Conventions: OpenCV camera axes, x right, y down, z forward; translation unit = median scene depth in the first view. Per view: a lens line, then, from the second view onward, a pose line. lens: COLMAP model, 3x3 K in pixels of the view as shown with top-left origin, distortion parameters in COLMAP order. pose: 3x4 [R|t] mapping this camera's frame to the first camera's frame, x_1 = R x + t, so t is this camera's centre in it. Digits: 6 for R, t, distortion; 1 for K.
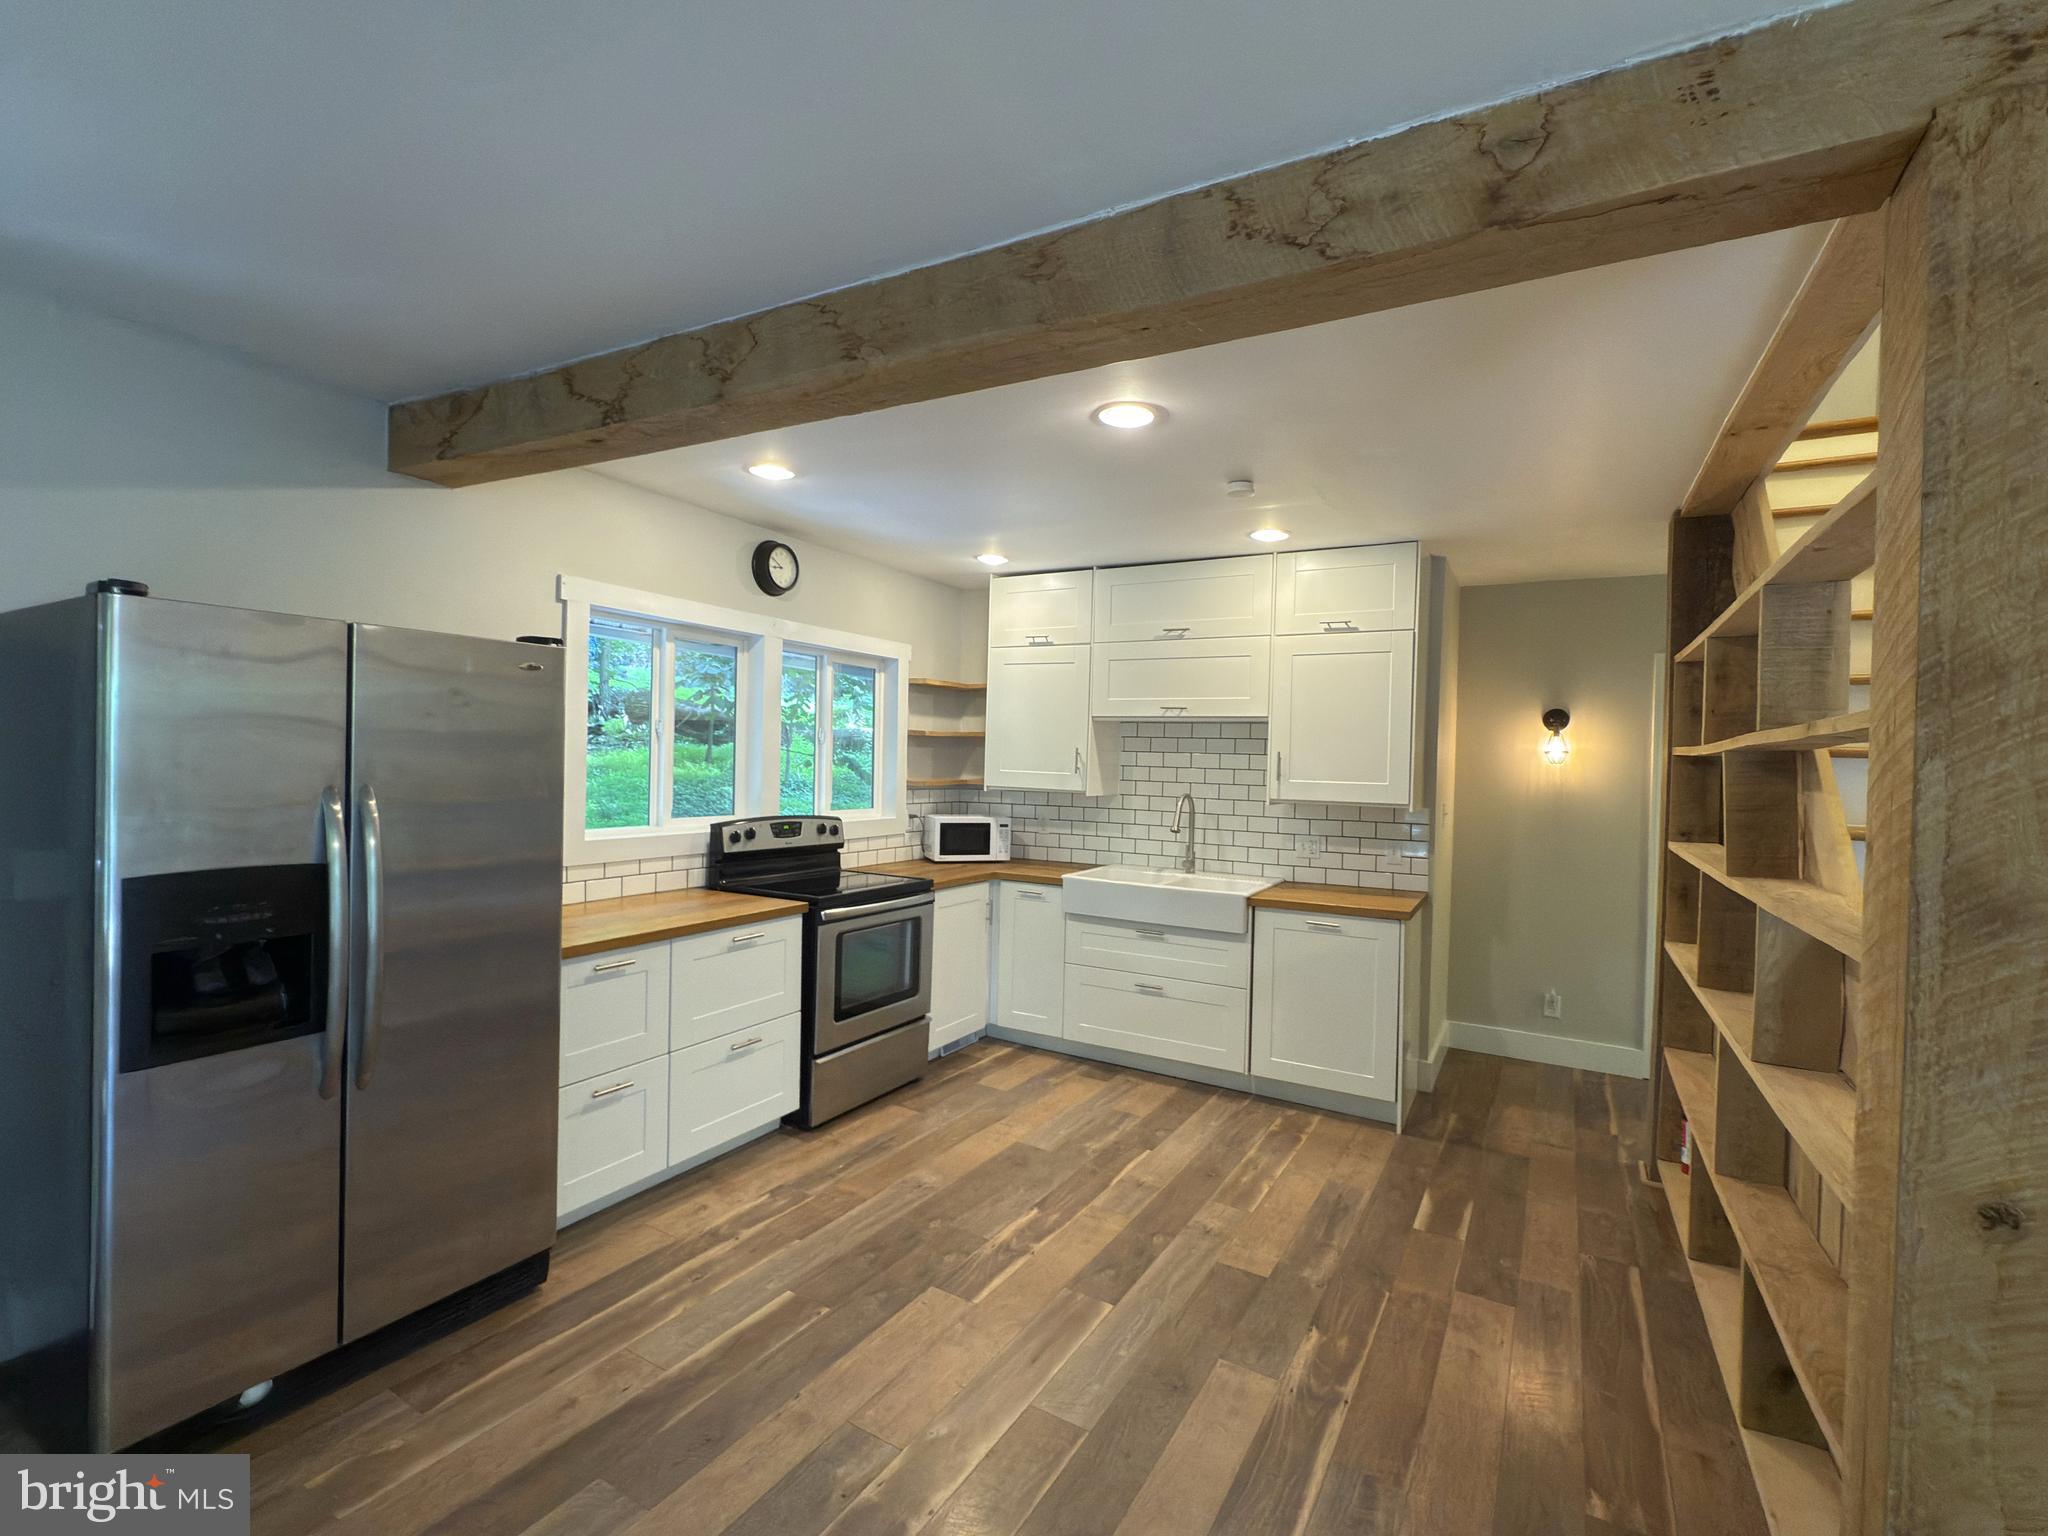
lens RADIAL K [[915.5, 0, 1024.6], [0, 915.5, 769.7], [0, 0, 1]] dist [-0.000591, 0.000251]
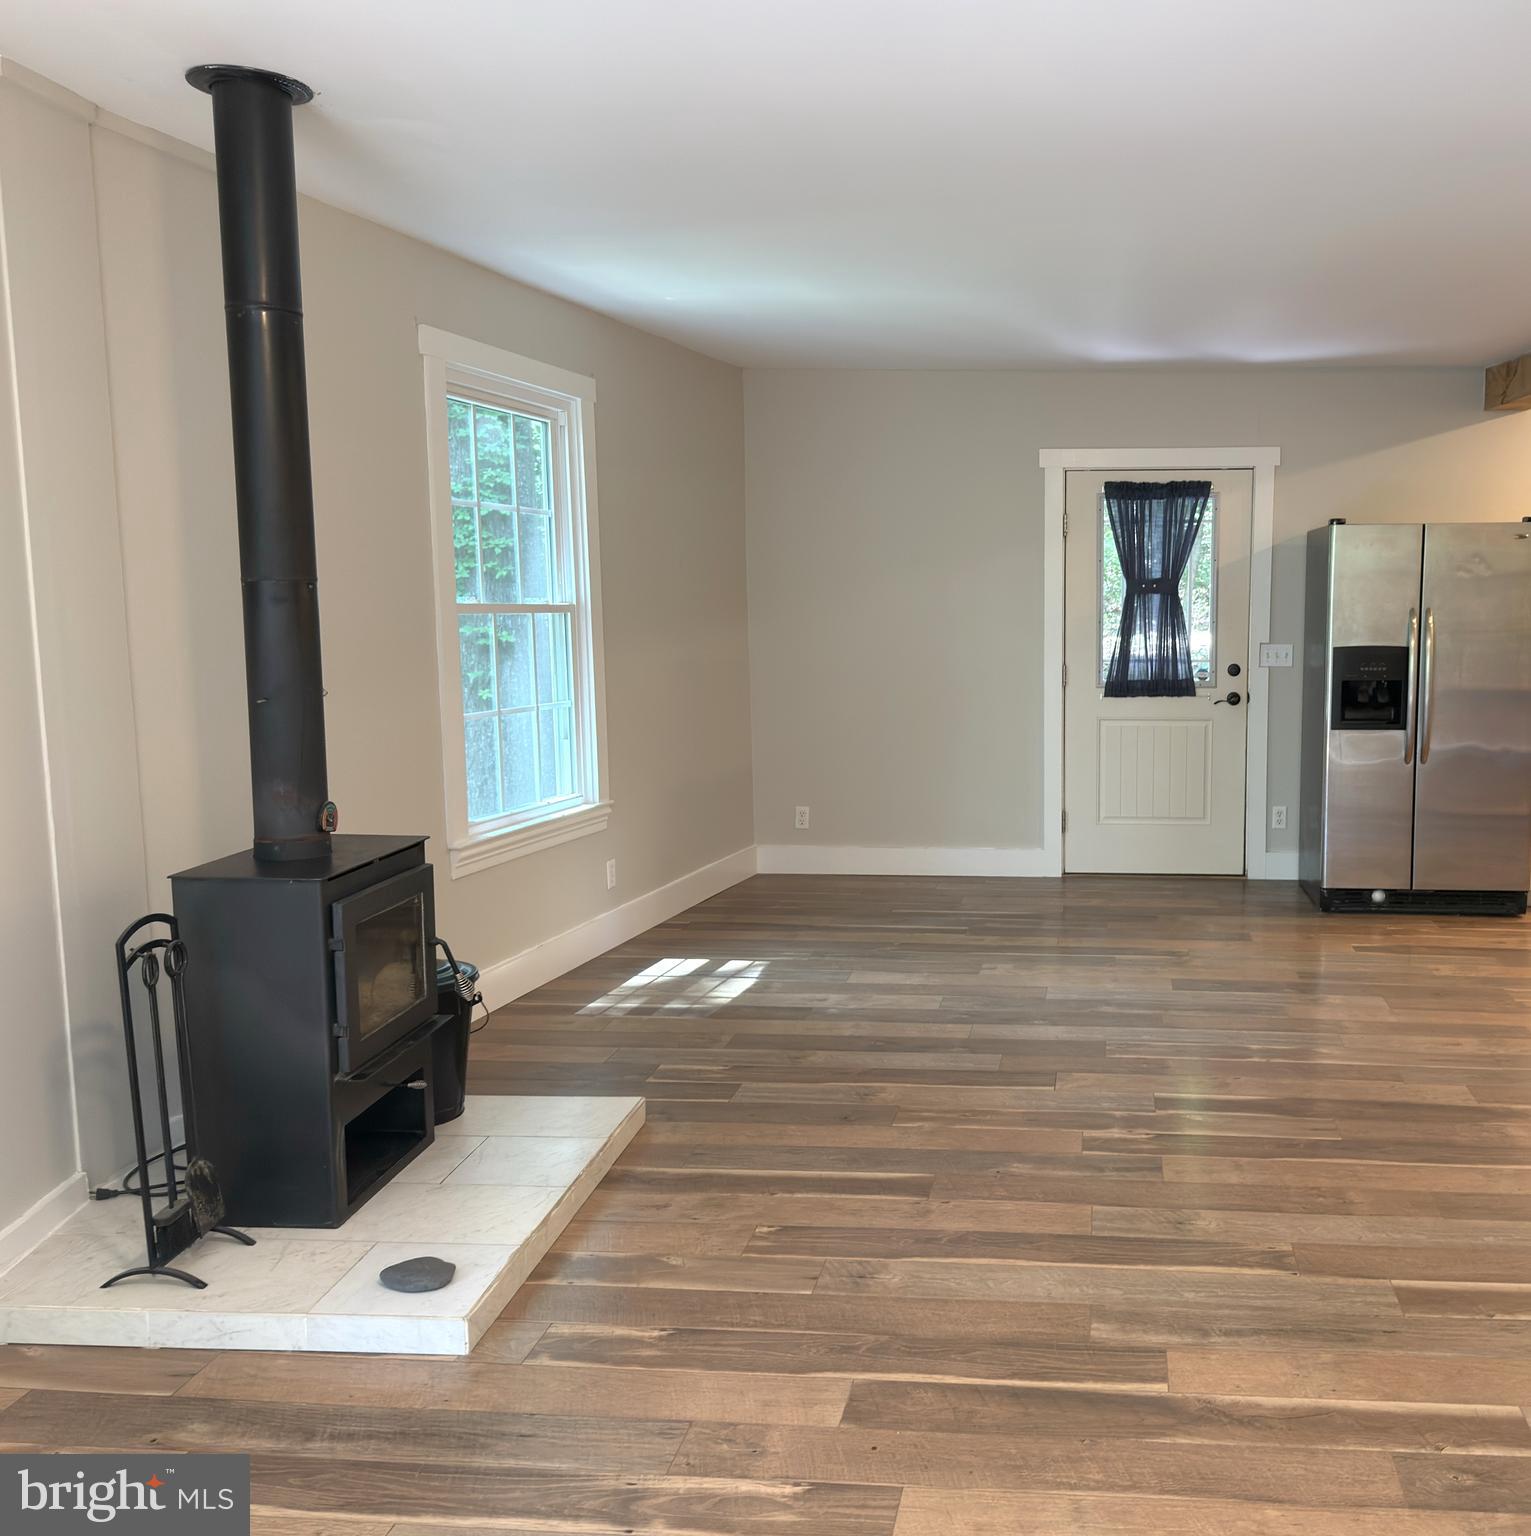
lens RADIAL K [[1462.9, 0, 992.5], [0, 1462.9, 770.2], [0, 0, 1]] dist [0.027746, 0.000000]
pose [[0.451302, 0.081145, -0.888674, 0.934975], [0.001612, 0.995781, 0.091743, 0.040842], [0.892370, -0.042836, 0.449268, -0.699426]]
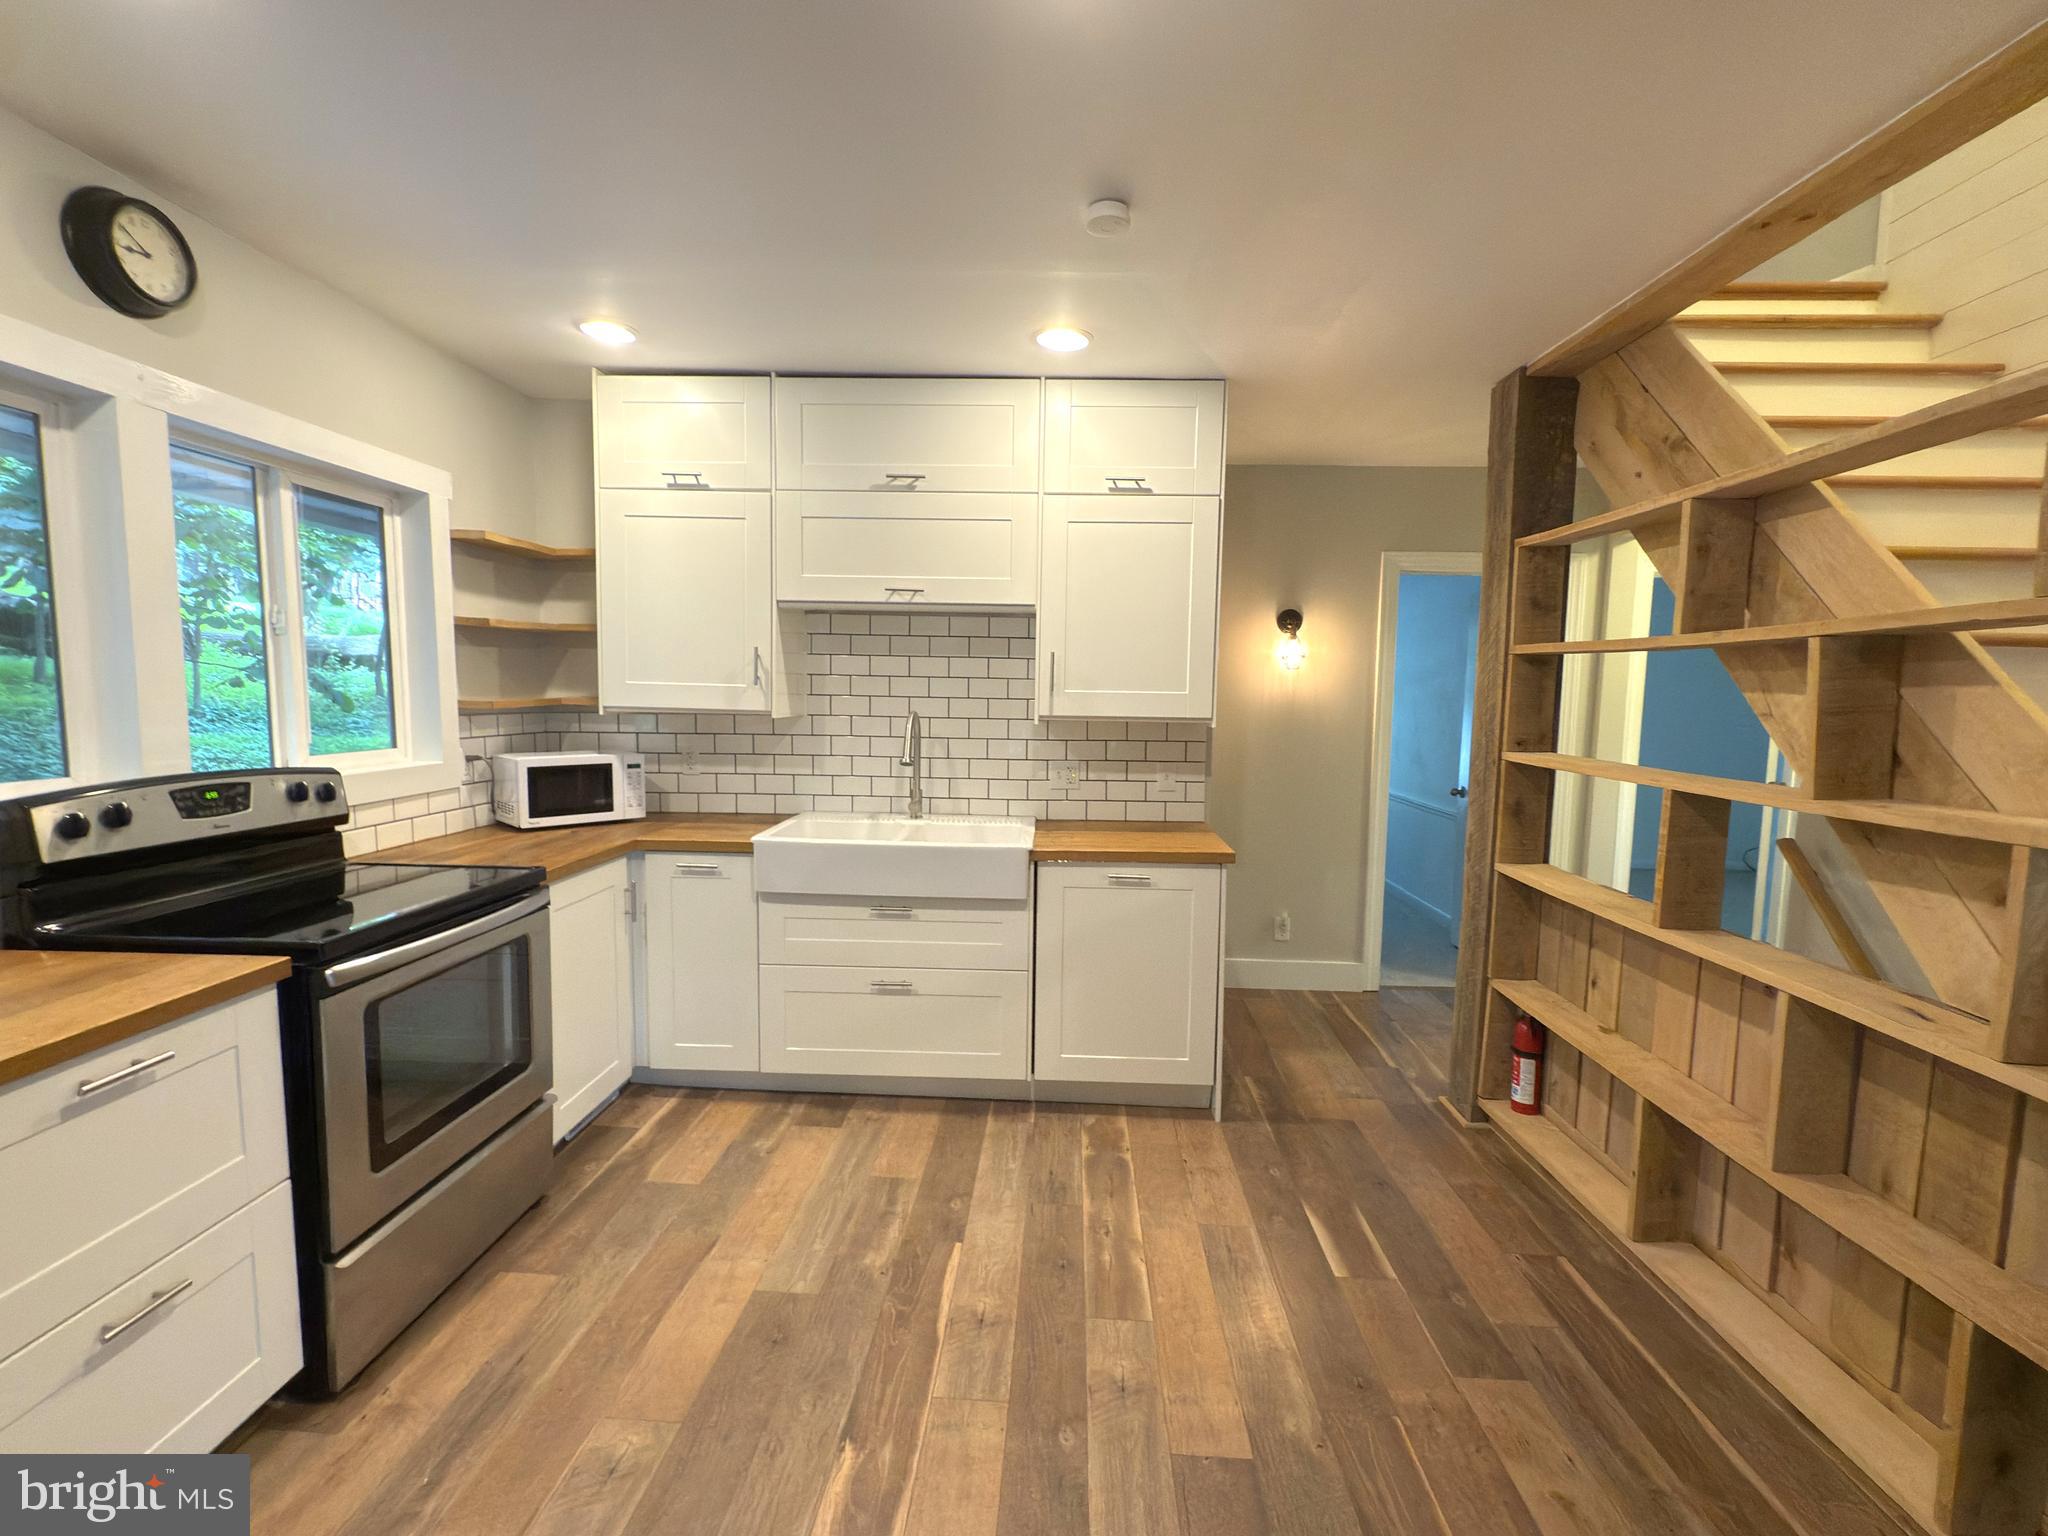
lens RADIAL K [[915.5, 0, 1022.7], [0, 915.5, 771.9], [0, 0, 1]] dist [-0.000591, 0.000251]
pose [[0.886891, -0.053020, 0.458927, -0.108503], [0.011005, 0.995535, 0.093747, 0.008729], [-0.461848, -0.078093, 0.883514, 0.399288]]
